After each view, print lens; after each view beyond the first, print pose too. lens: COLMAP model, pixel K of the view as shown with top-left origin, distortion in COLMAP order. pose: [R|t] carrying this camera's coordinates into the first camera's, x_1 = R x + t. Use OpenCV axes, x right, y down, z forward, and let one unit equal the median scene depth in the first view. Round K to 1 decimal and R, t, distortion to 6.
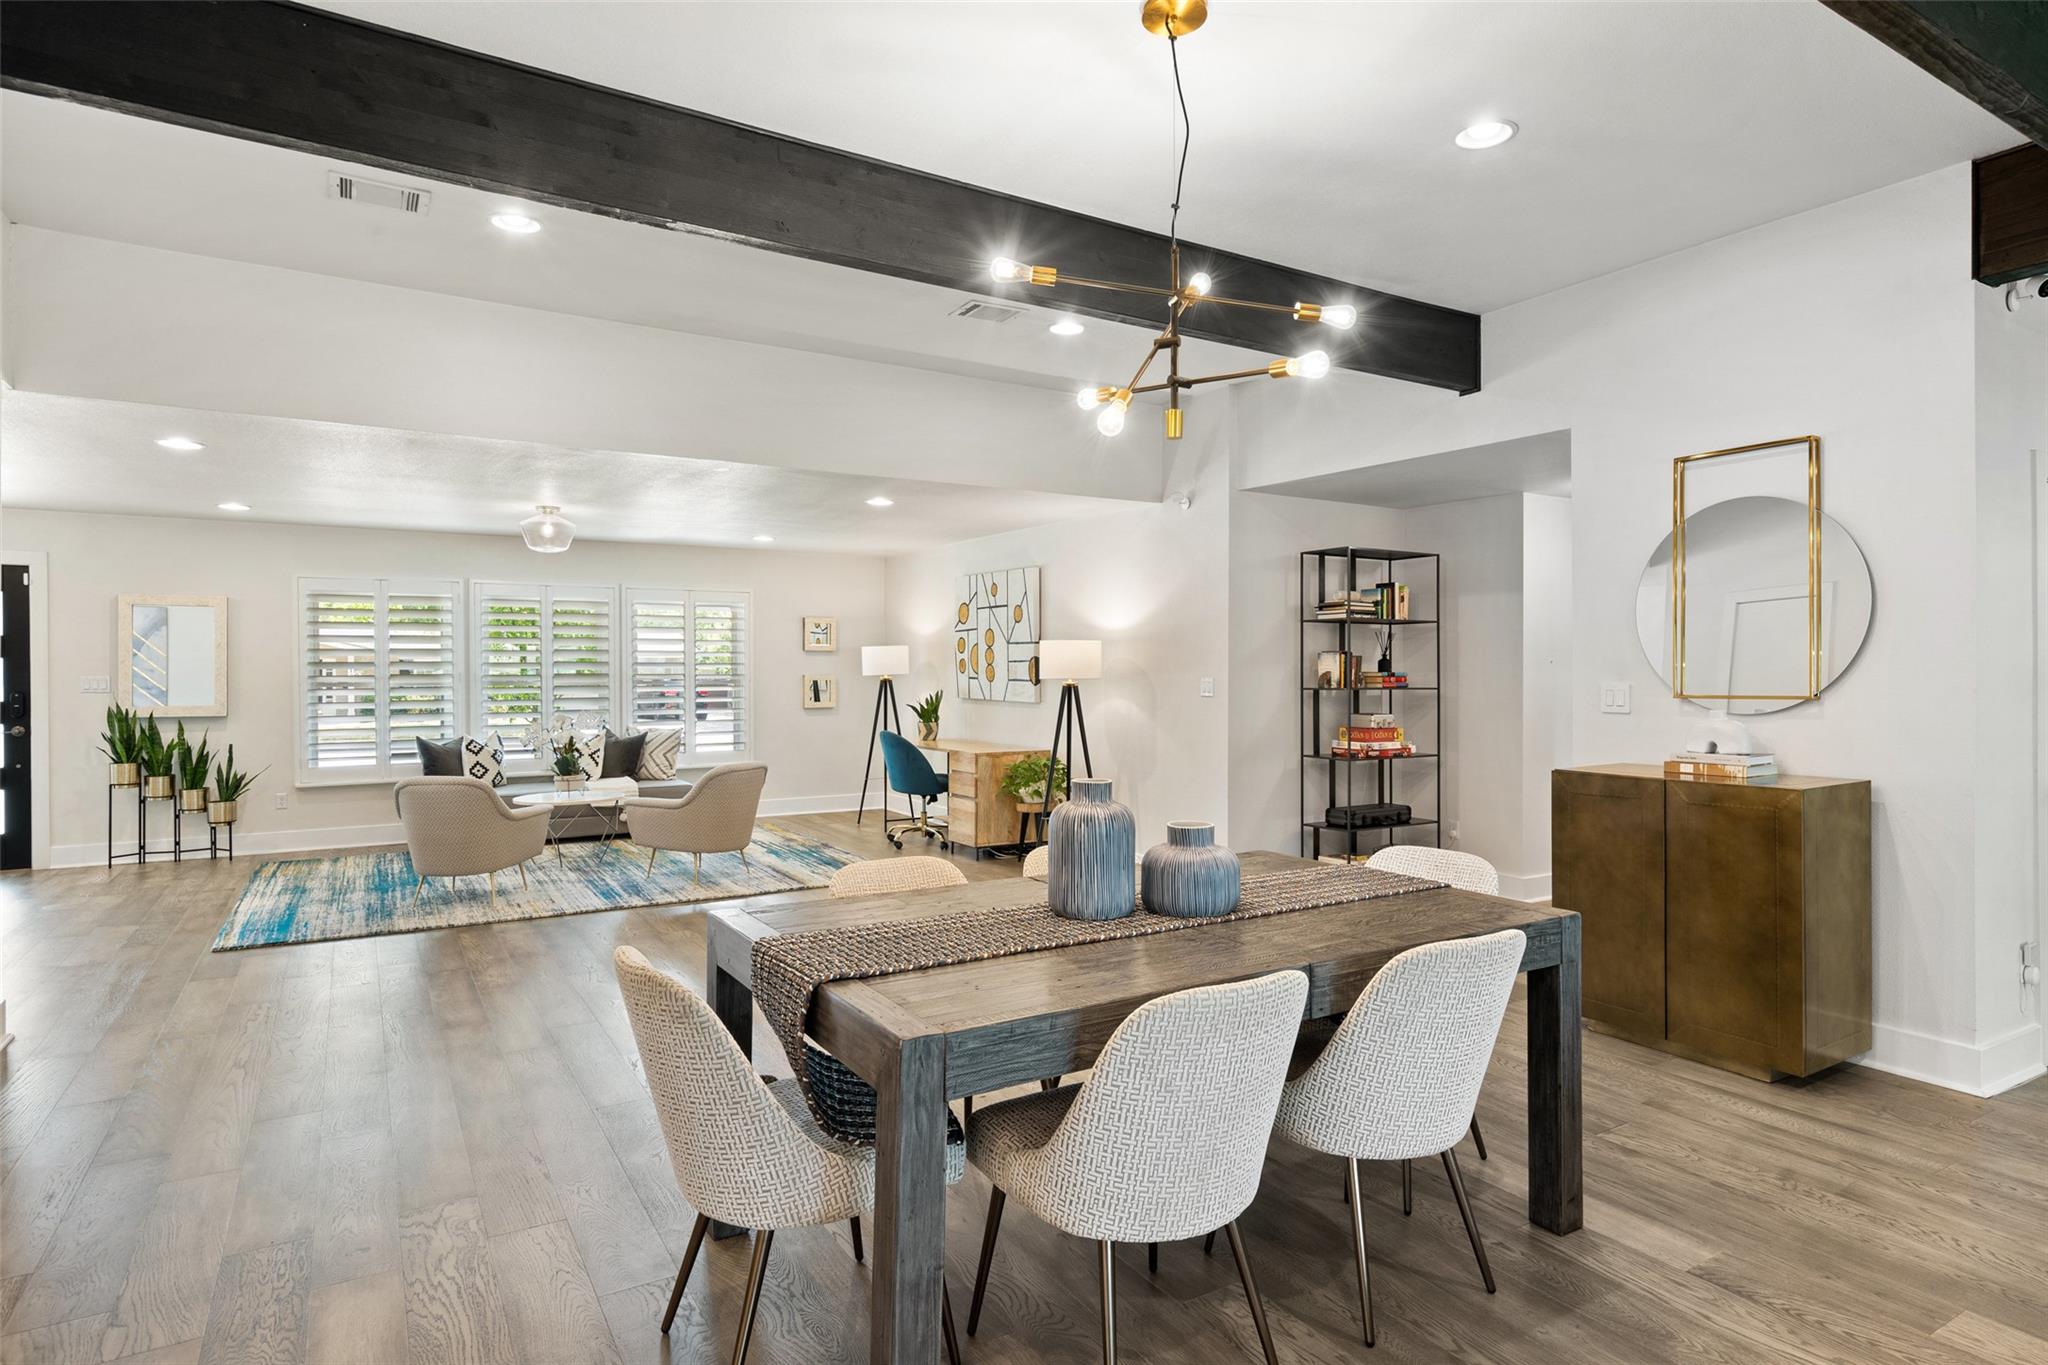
lens RADIAL K [[1107.6, 0, 1023.0], [0, 1107.6, 676.2], [0, 0, 1]] dist [0.003962, 0.000688]
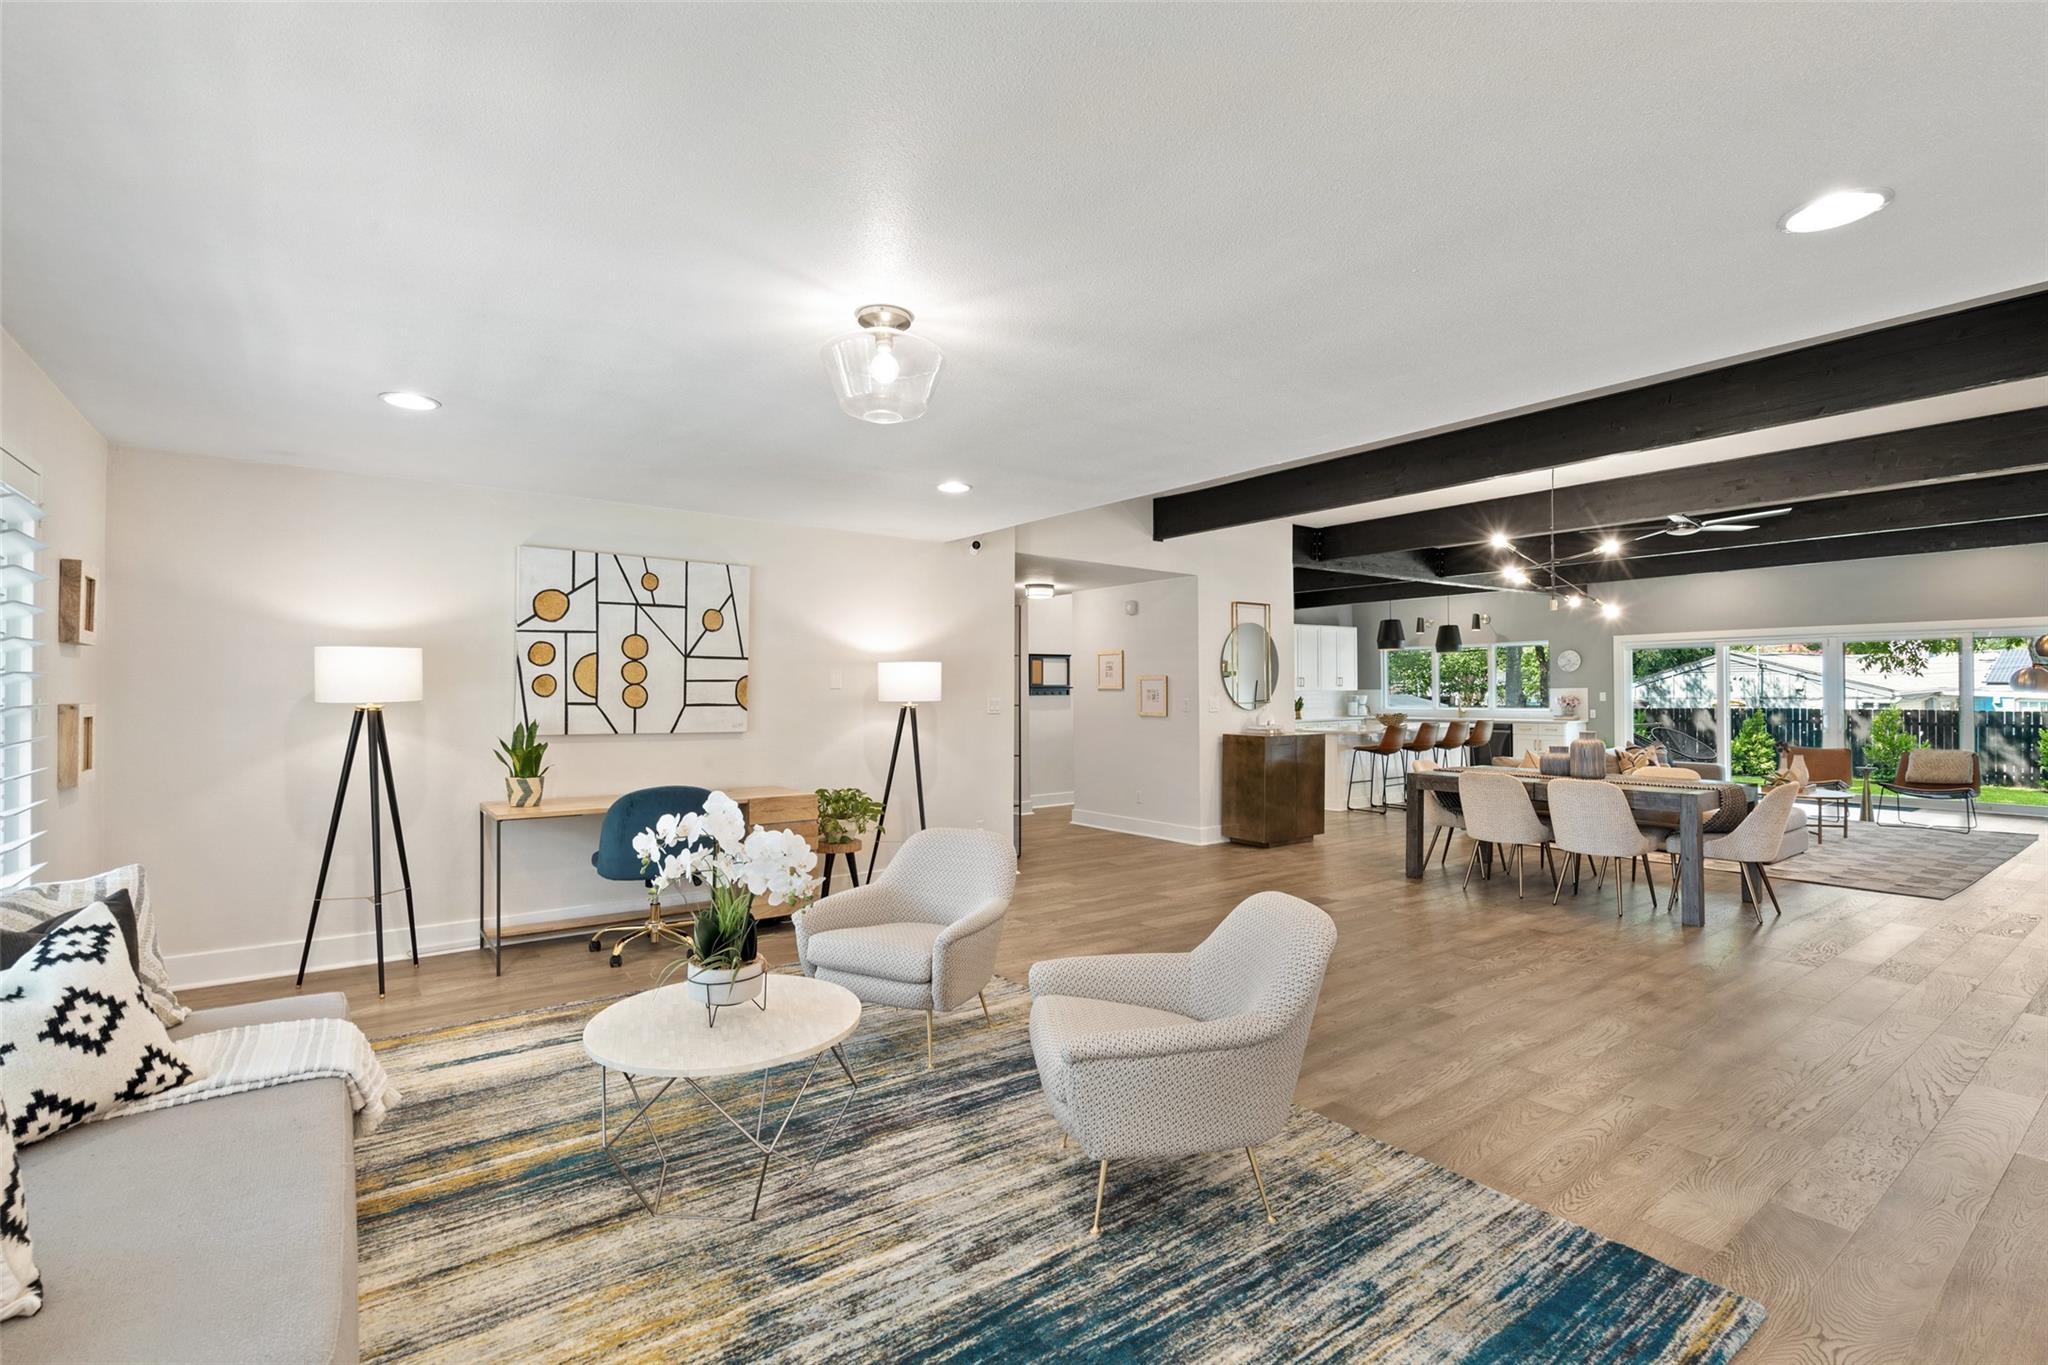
lens RADIAL K [[938.2, 0, 1021.9], [0, 938.2, 680.0], [0, 0, 1]] dist [-0.002070, 0.000445]
pose [[-0.101617, 0.011534, 0.994757, -0.739063], [0.004794, 0.999927, -0.011104, -0.006113], [-0.994812, 0.003641, -0.101665, 0.913475]]
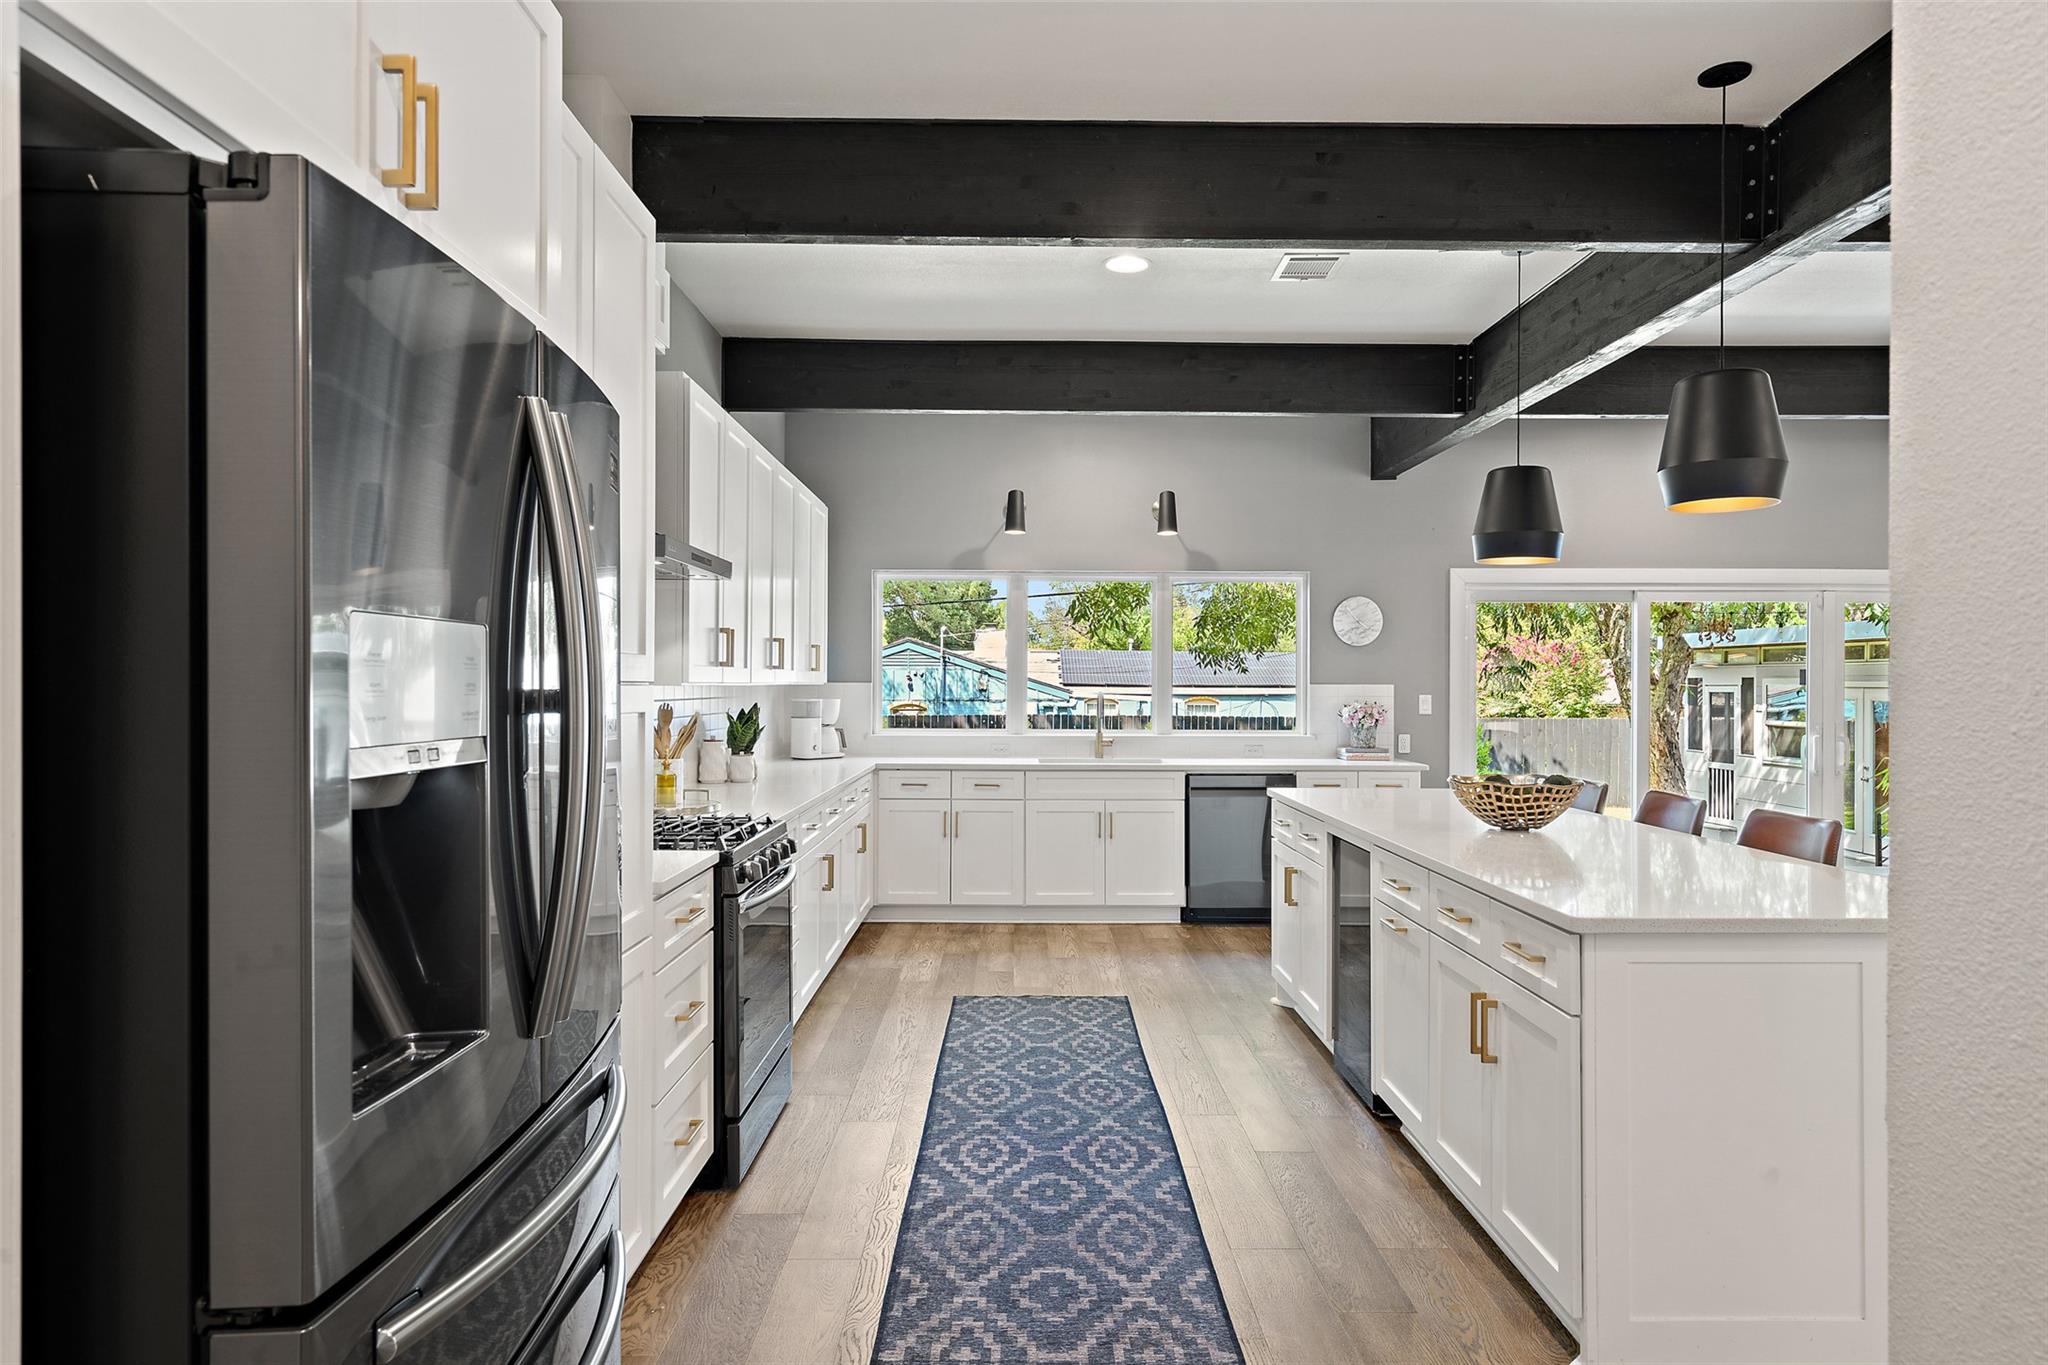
lens RADIAL K [[1216.6, 0, 1020.4], [0, 1216.6, 676.9], [0, 0, 1]] dist [0.007203, 0.000542]
pose [[-0.858914, -0.000330, 0.512119, 0.590942], [-0.005729, 0.999943, -0.008964, -0.001186], [-0.512088, -0.010633, -0.858867, 0.701791]]
